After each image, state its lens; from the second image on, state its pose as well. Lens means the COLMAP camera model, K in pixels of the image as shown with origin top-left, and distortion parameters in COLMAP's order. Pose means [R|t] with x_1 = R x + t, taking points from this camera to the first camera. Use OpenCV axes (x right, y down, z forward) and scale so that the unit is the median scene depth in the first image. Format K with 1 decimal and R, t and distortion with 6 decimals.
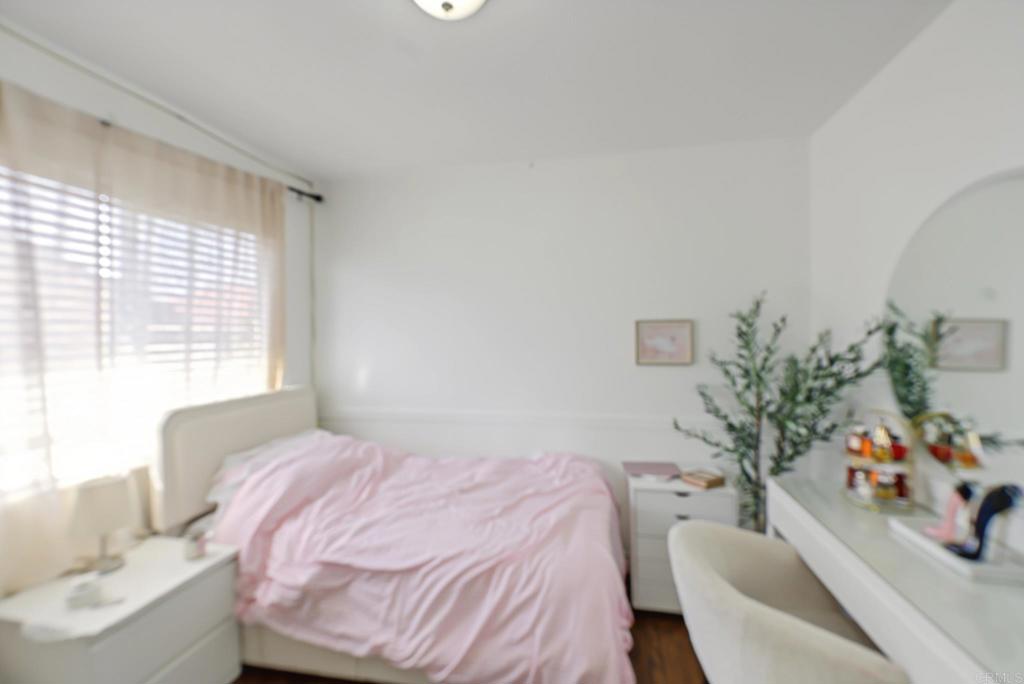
lens RADIAL K [[422.2, 0, 512.7], [0, 422.2, 335.9], [0, 0, 1]] dist [-0.007959, 0.001776]
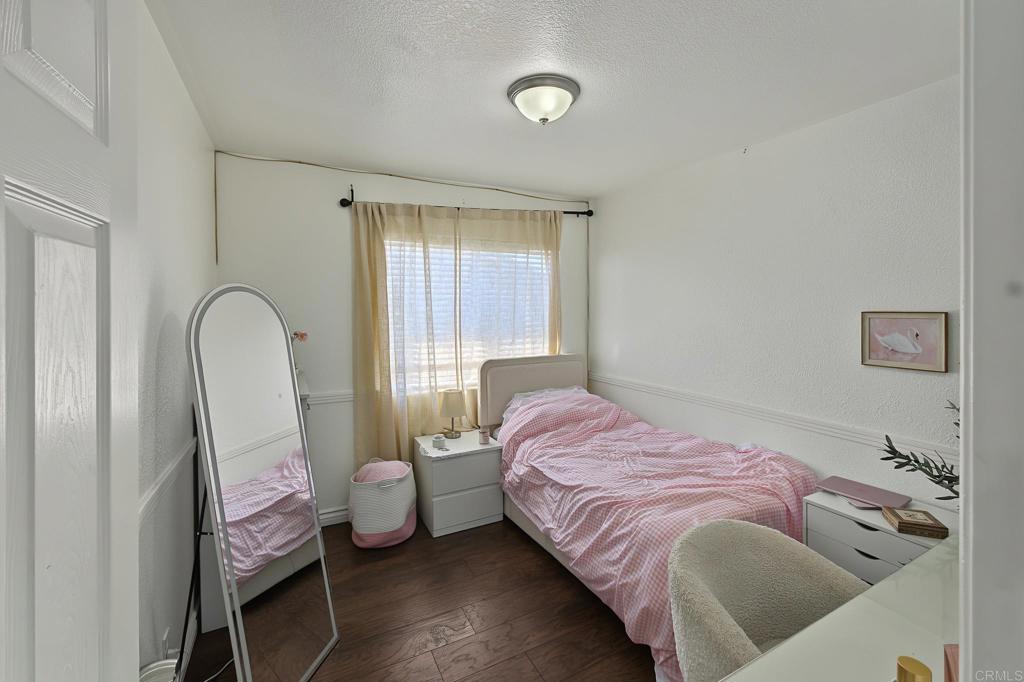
lens RADIAL K [[422.2, 0, 514.8], [0, 422.2, 309.5], [0, 0, 1]] dist [-0.007959, 0.001776]
pose [[0.646847, 0.012863, -0.762511, 0.667290], [-0.009149, 0.999917, 0.009107, -0.057193], [0.762565, 0.001086, 0.646911, -0.061528]]
